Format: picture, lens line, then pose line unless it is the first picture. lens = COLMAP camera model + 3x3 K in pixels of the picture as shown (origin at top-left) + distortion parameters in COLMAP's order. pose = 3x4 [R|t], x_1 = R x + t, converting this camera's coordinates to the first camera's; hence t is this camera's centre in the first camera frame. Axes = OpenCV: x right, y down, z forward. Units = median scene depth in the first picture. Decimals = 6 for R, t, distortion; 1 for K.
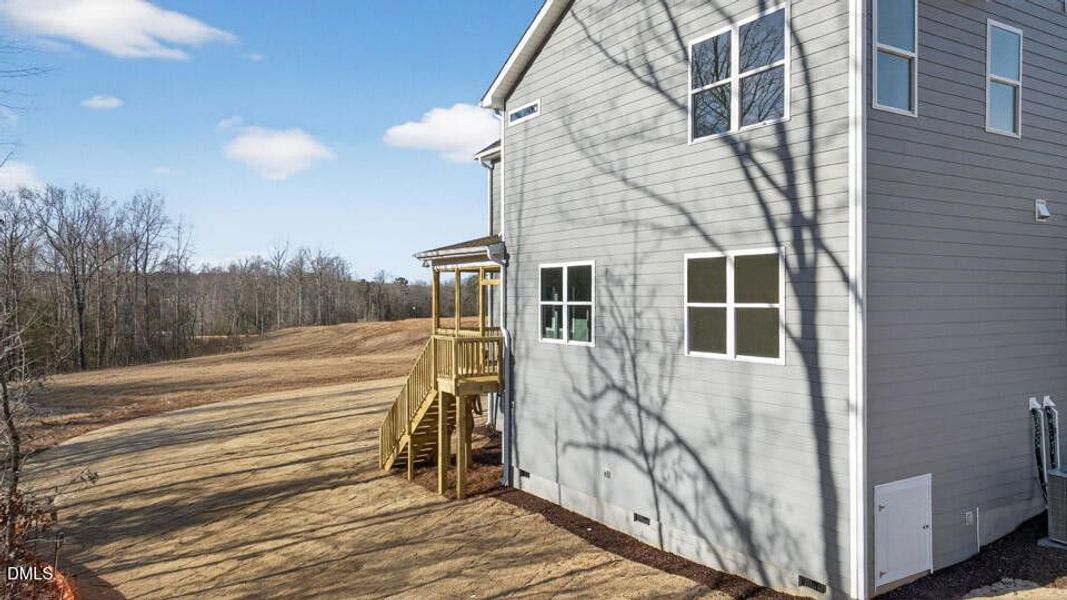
lens RADIAL K [[754.2, 0, 534.7], [0, 754.2, 297.1], [0, 0, 1]] dist [-0.081745, -0.001387]
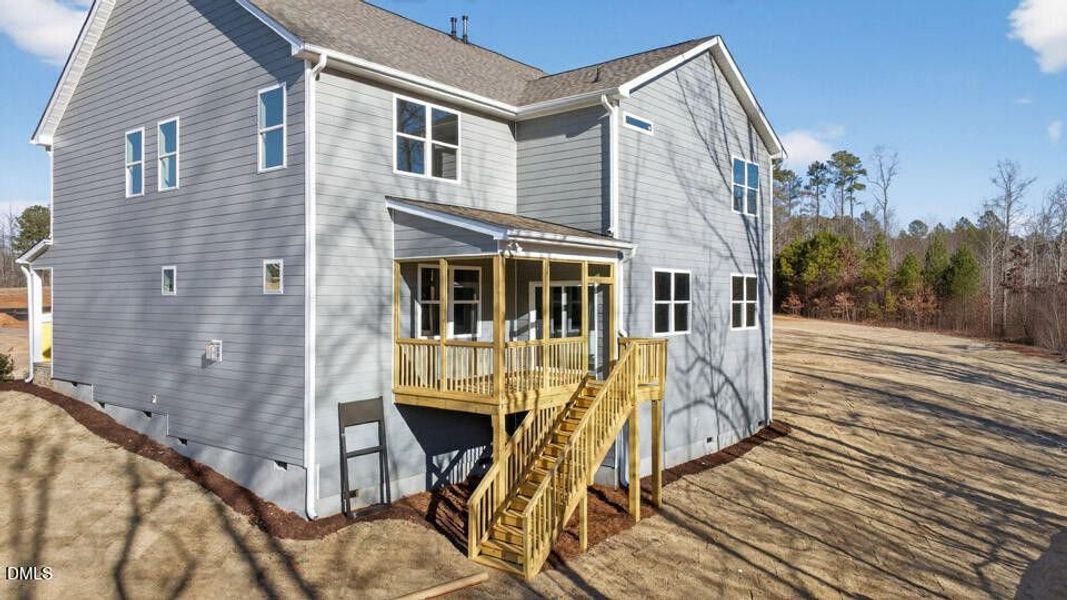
lens RADIAL K [[754.2, 0, 535.0], [0, 754.2, 302.6], [0, 0, 1]] dist [-0.081745, -0.001387]
pose [[-0.326453, -0.002817, 0.945209, -1.191098], [0.000539, 0.999995, 0.003167, 0.006293], [-0.945213, 0.001543, -0.326450, 1.817089]]
